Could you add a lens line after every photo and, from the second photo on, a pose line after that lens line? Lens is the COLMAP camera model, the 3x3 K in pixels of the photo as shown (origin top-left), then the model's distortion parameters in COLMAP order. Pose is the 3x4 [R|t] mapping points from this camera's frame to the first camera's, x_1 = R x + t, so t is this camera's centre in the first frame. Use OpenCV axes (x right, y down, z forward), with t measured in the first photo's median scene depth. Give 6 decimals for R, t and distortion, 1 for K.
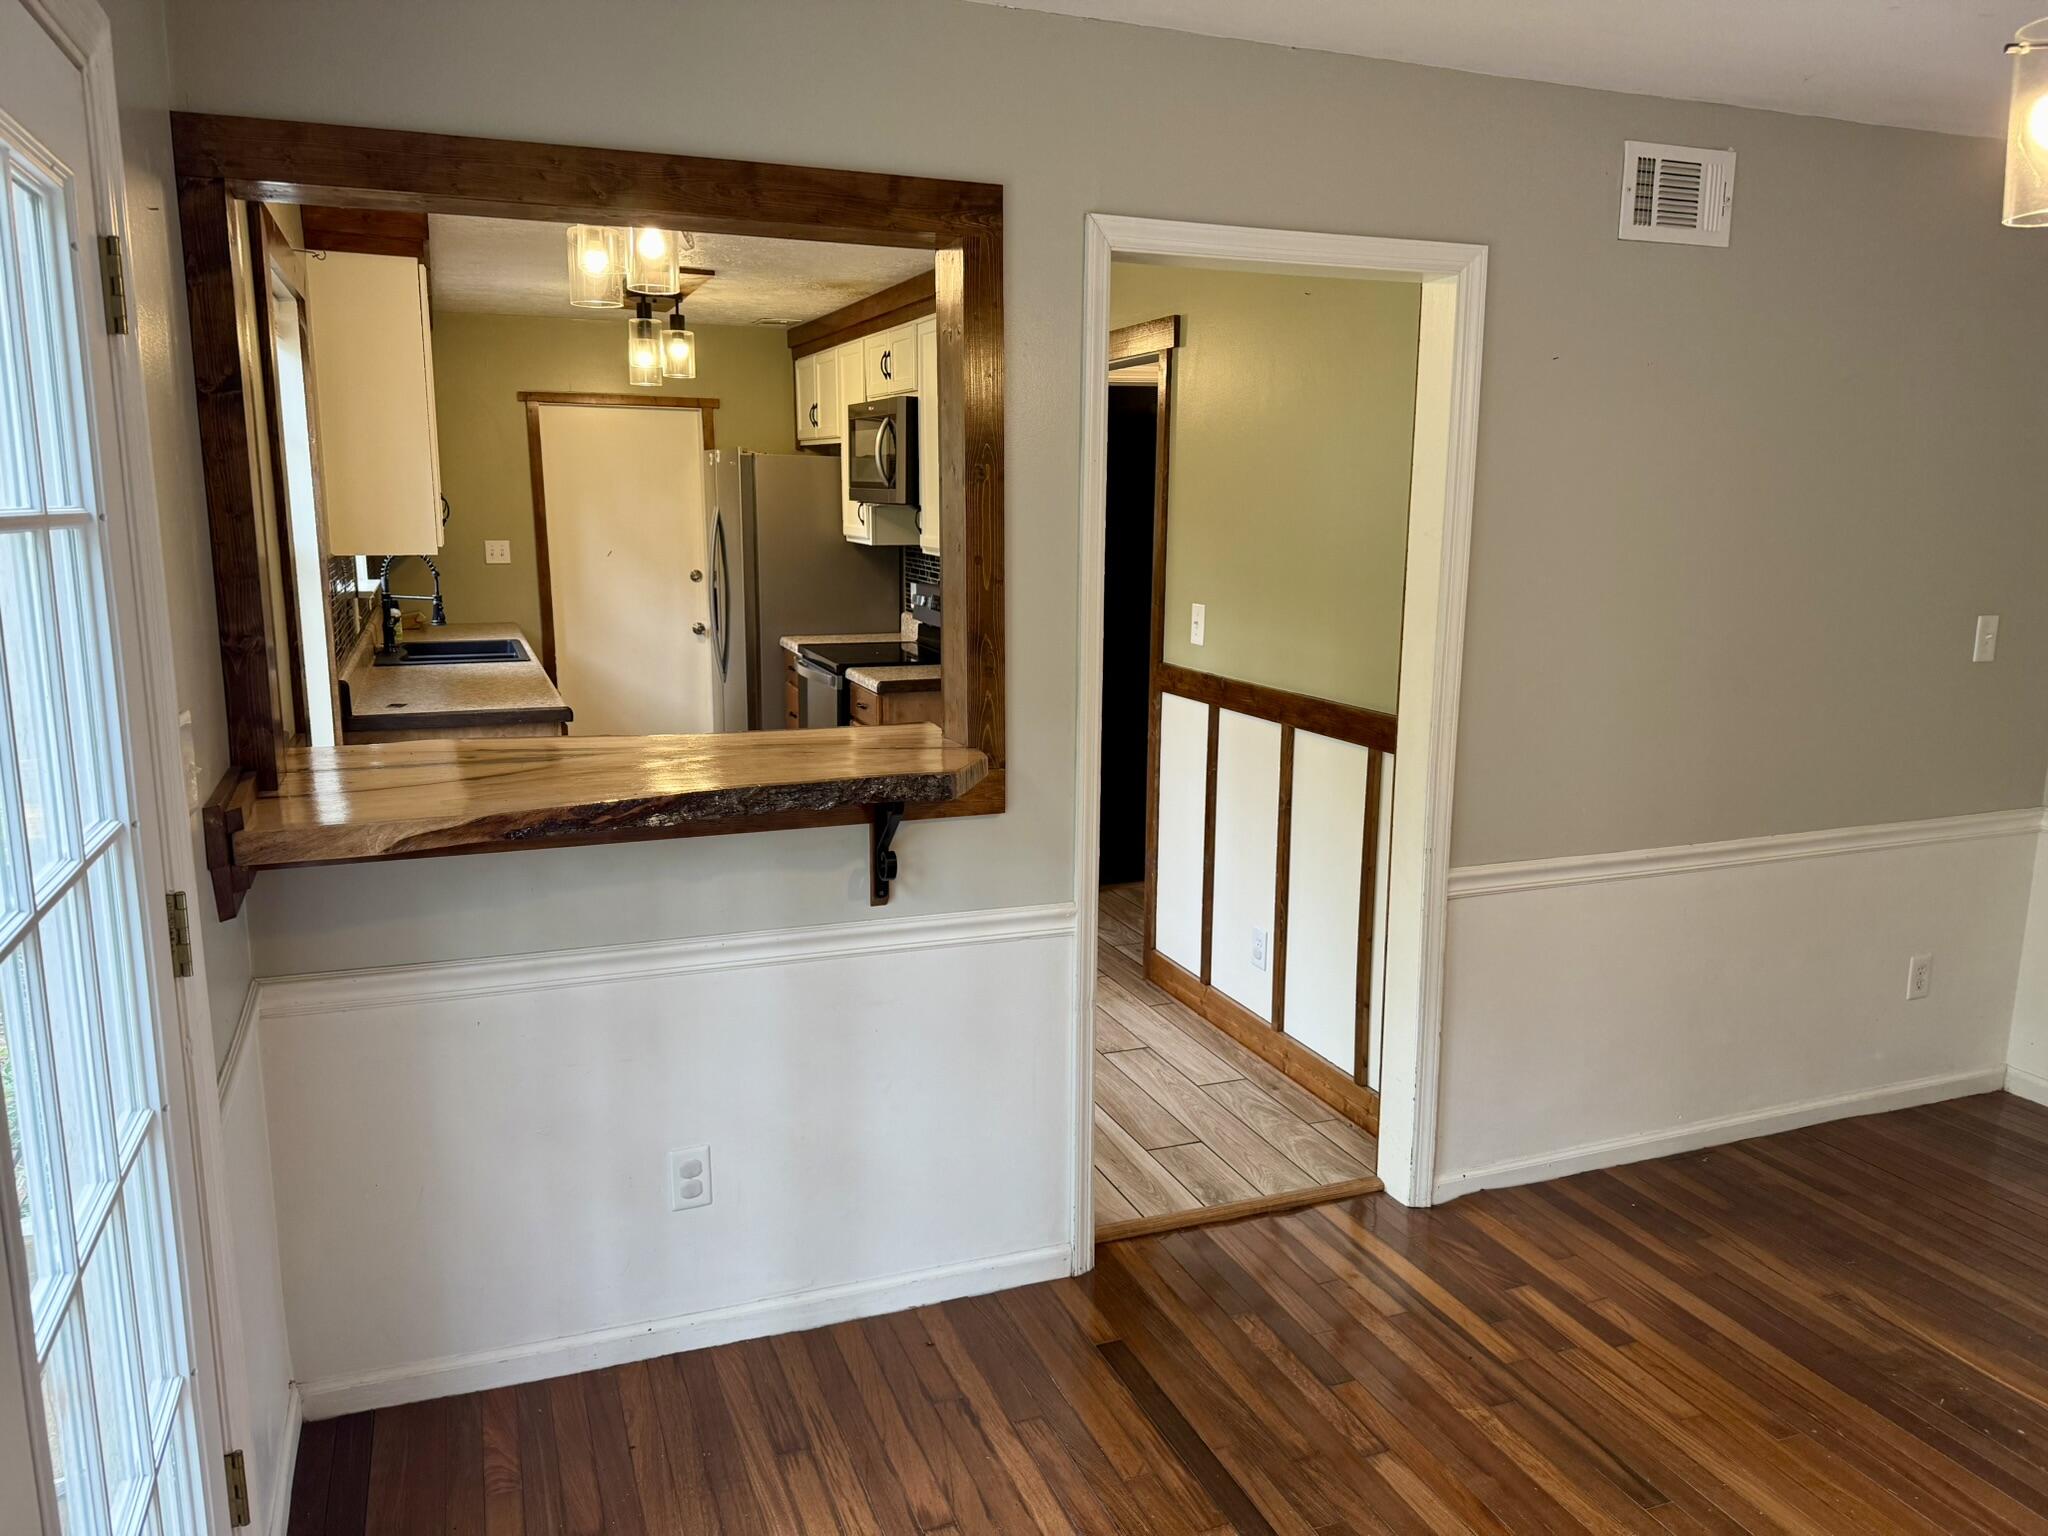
lens RADIAL K [[1429.9, 0, 1014.6], [0, 1429.9, 749.1], [0, 0, 1]] dist [0.039487, -0.055750]
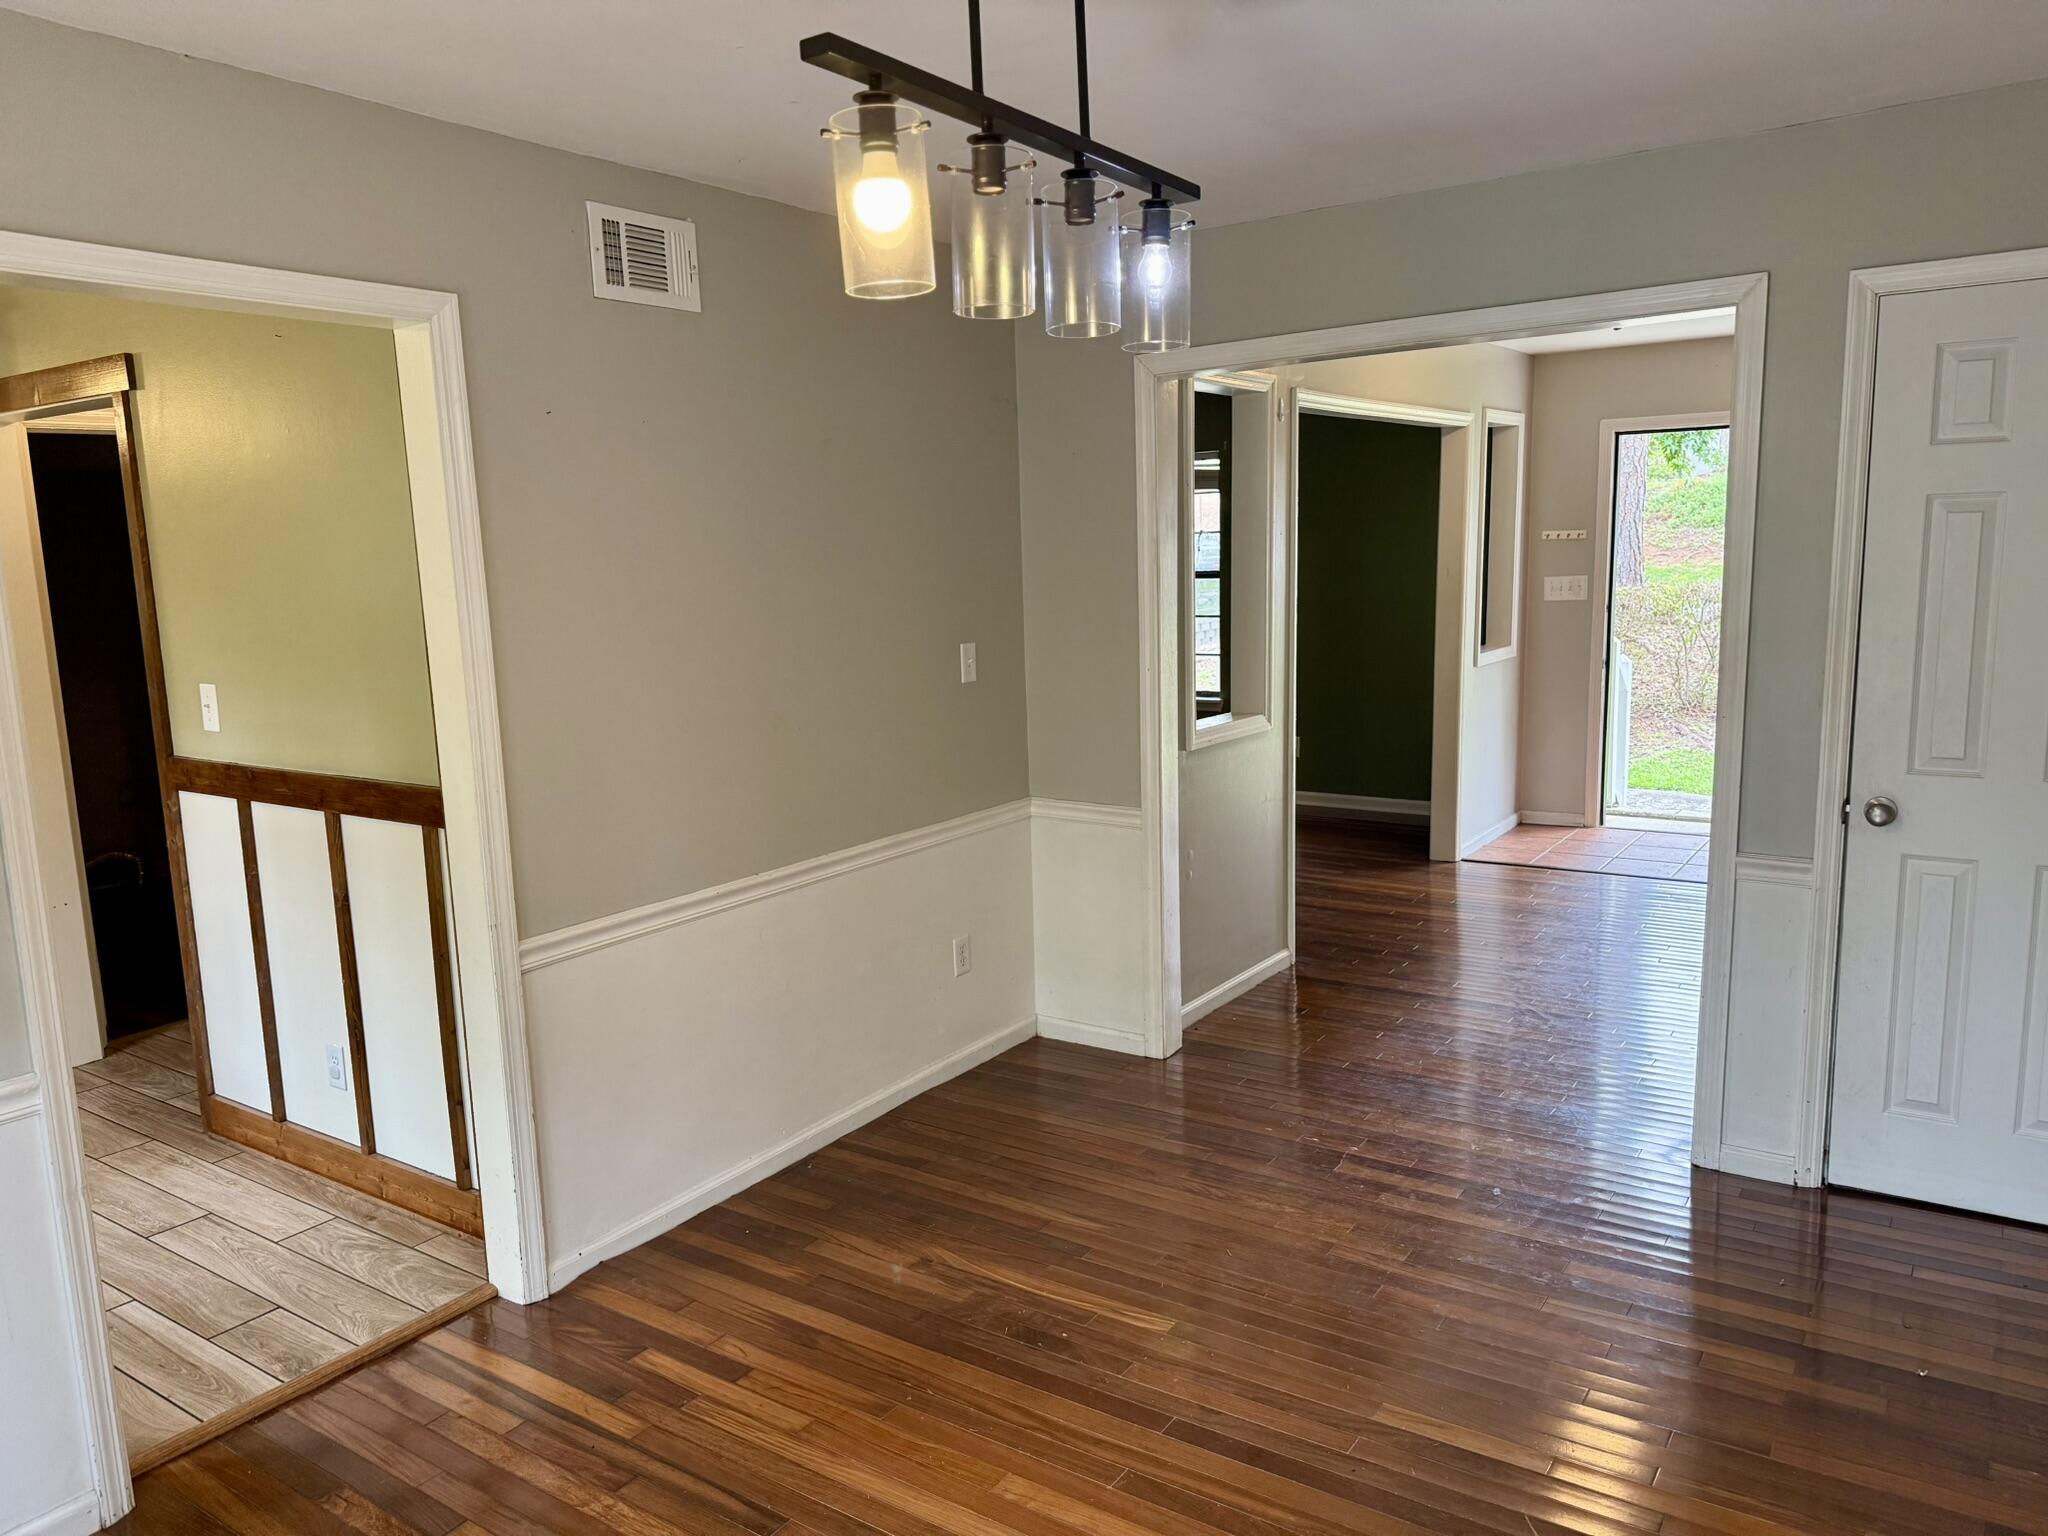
lens RADIAL K [[1429.9, 0, 1040.0], [0, 1429.9, 748.9], [0, 0, 1]] dist [0.039487, -0.055750]
pose [[0.818513, -0.109614, 0.563934, 0.059109], [0.131504, 0.991314, 0.001815, 0.000424], [-0.559234, 0.072674, 0.825818, 0.009548]]
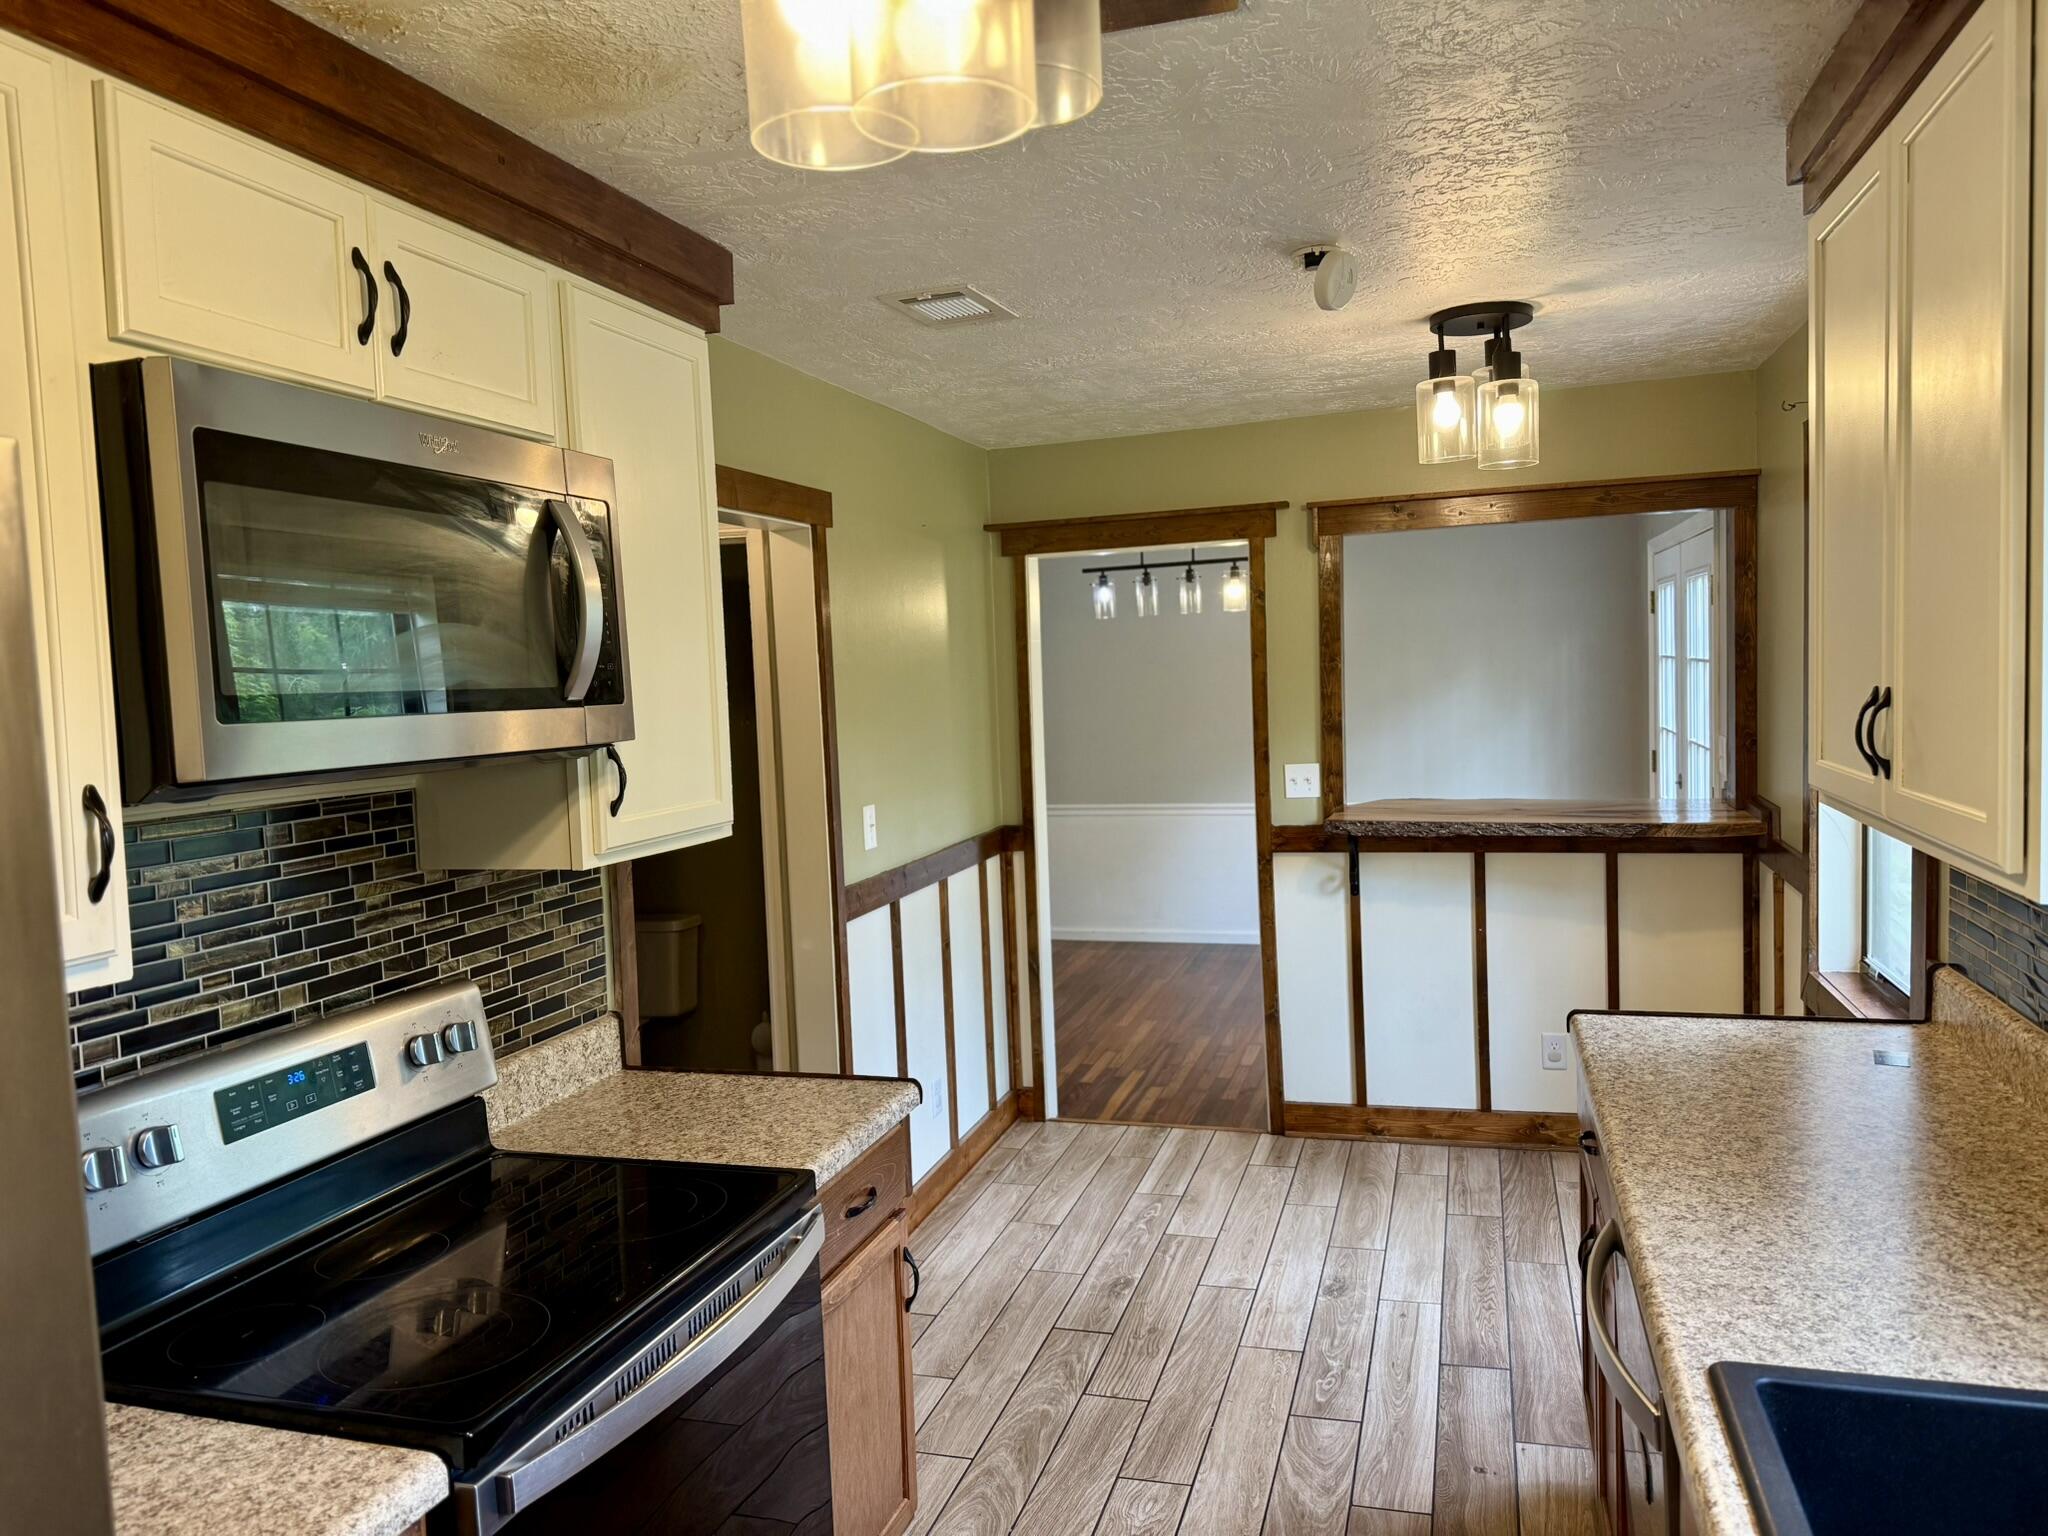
lens RADIAL K [[1429.9, 0, 1022.3], [0, 1429.9, 765.3], [0, 0, 1]] dist [0.039487, -0.055750]
pose [[-0.785835, -0.015936, 0.618231, -0.683624], [0.145301, 0.966927, 0.209616, -0.402772], [-0.601125, 0.254554, -0.757530, 2.154586]]
